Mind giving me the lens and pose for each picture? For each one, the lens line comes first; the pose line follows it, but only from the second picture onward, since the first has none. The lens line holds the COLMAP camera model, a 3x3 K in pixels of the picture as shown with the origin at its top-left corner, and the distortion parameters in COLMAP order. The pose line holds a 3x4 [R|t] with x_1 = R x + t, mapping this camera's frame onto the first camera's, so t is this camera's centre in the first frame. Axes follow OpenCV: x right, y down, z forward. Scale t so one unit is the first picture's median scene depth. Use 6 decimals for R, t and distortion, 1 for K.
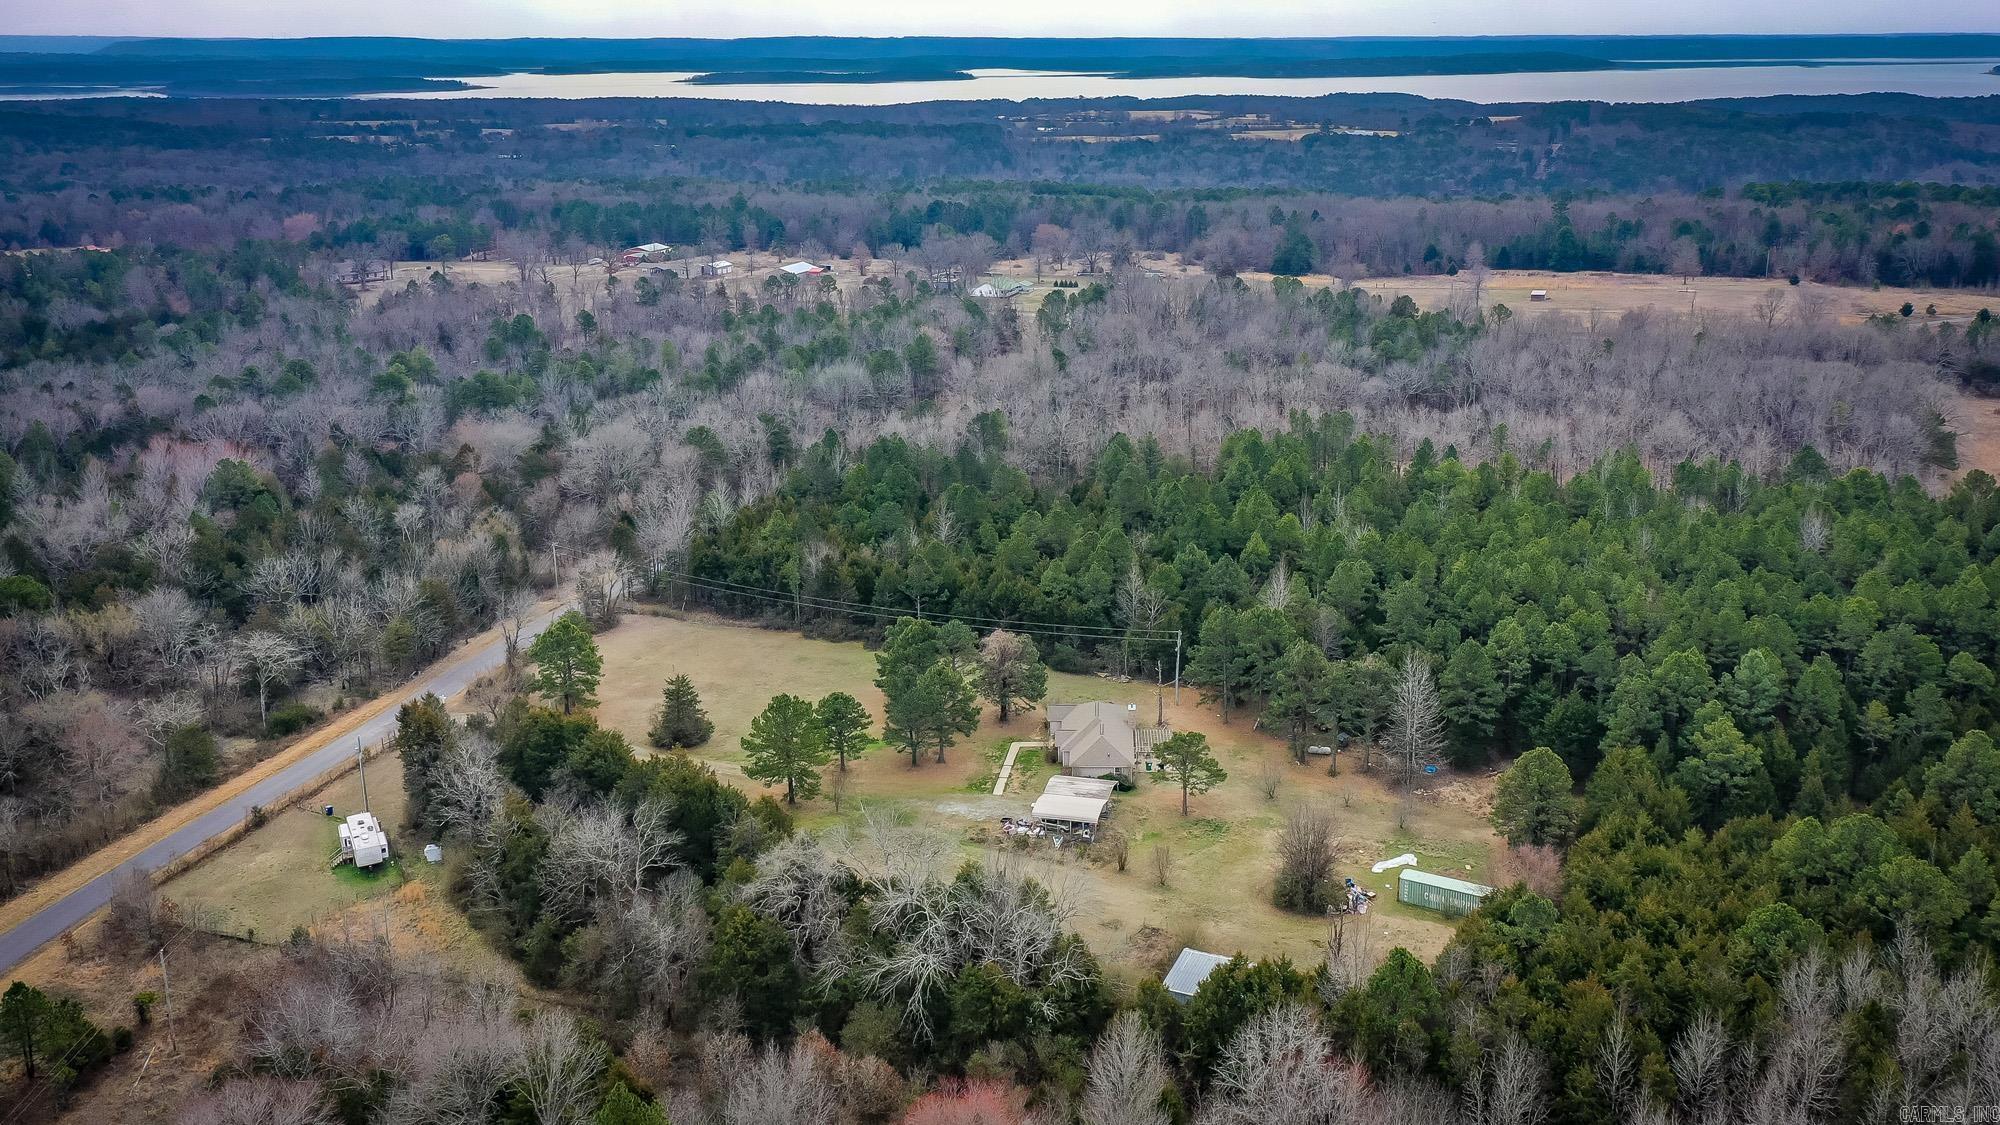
lens RADIAL K [[1660.4, 0, 1000.1], [0, 1660.4, 492.0], [0, 0, 1]] dist [0.012070, 0.042131]
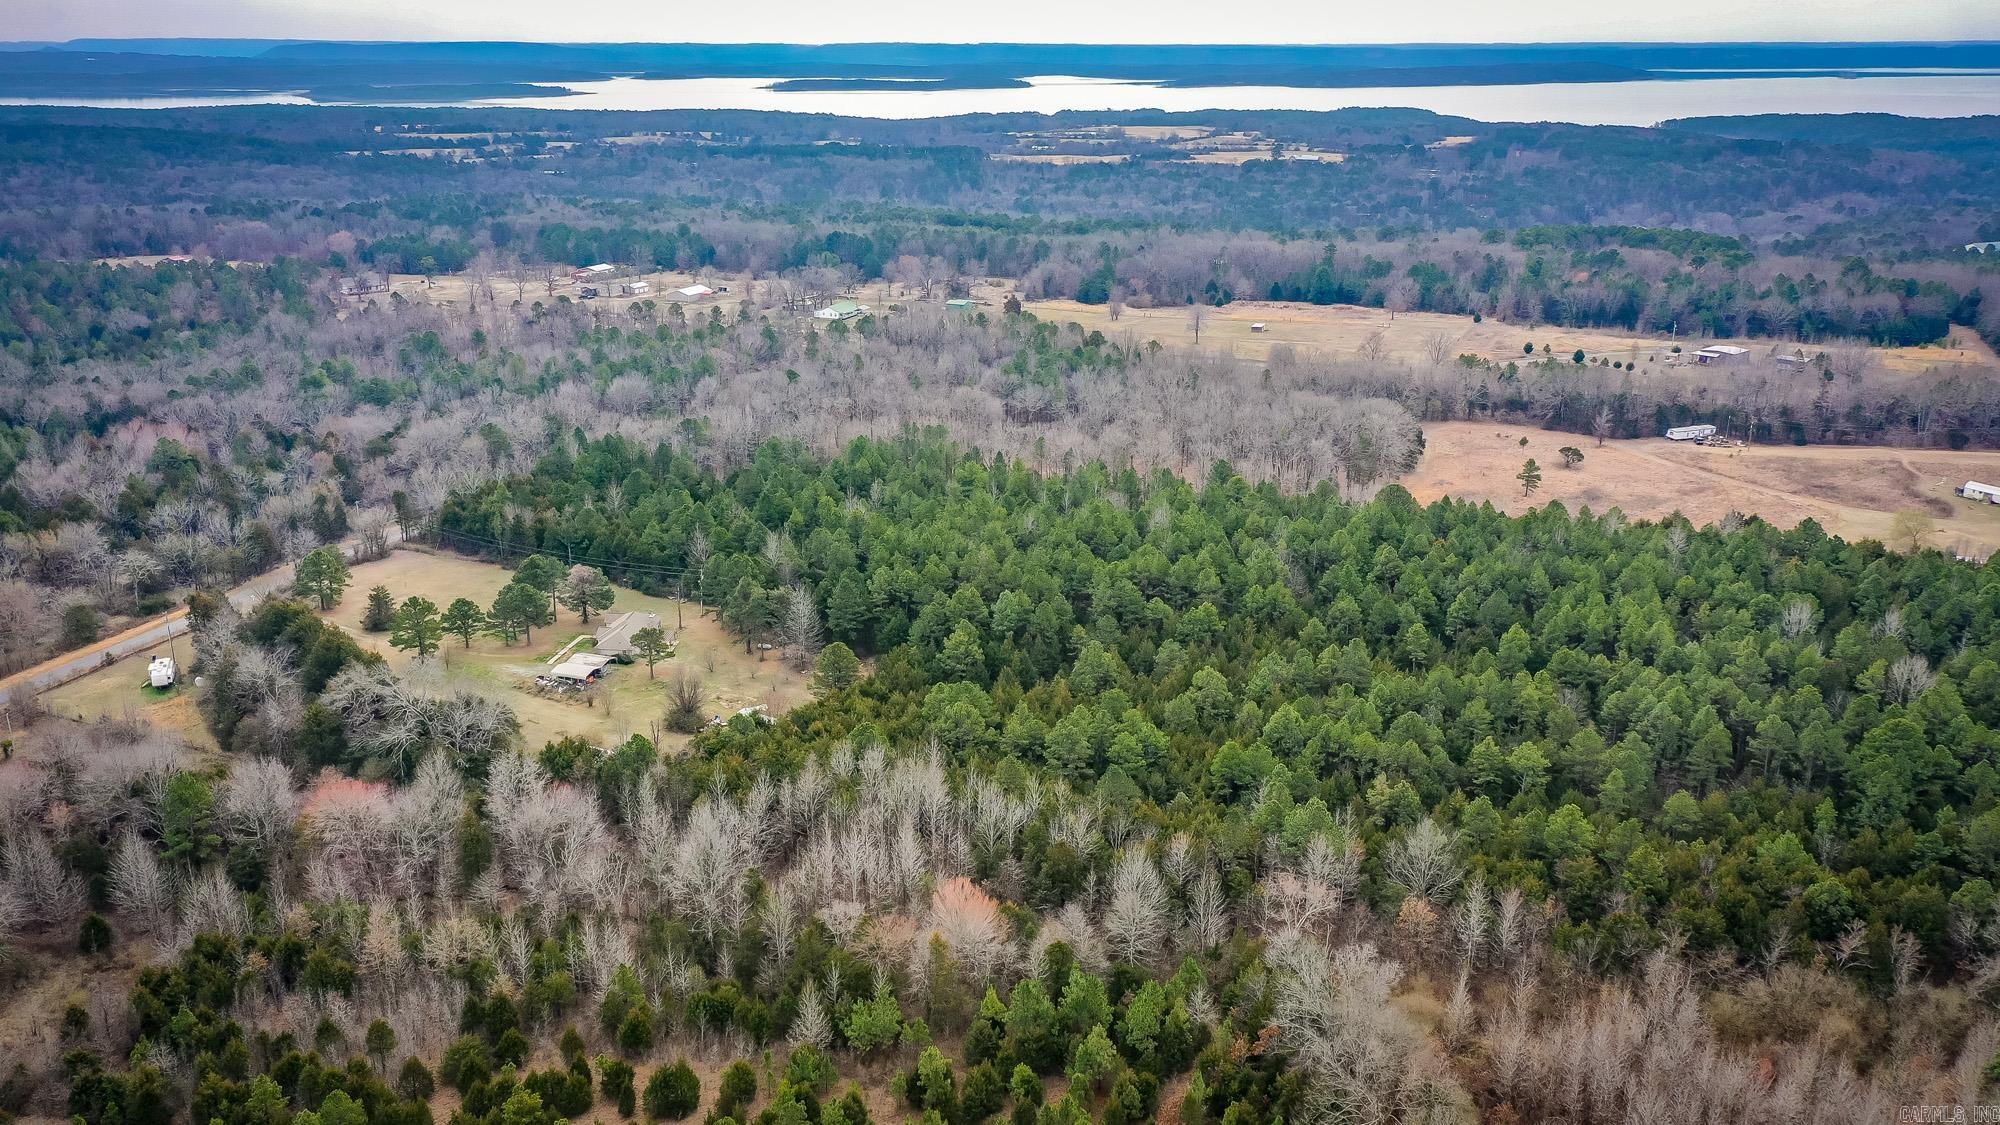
lens RADIAL K [[1633.5, 0, 992.4], [0, 1633.5, 556.8], [0, 0, 1]] dist [0.030679, 0.005712]
pose [[0.994731, 0.033092, -0.097031, 0.361377], [-0.027962, 0.998162, 0.053758, -0.011951], [0.098632, -0.050762, 0.993828, -0.332585]]
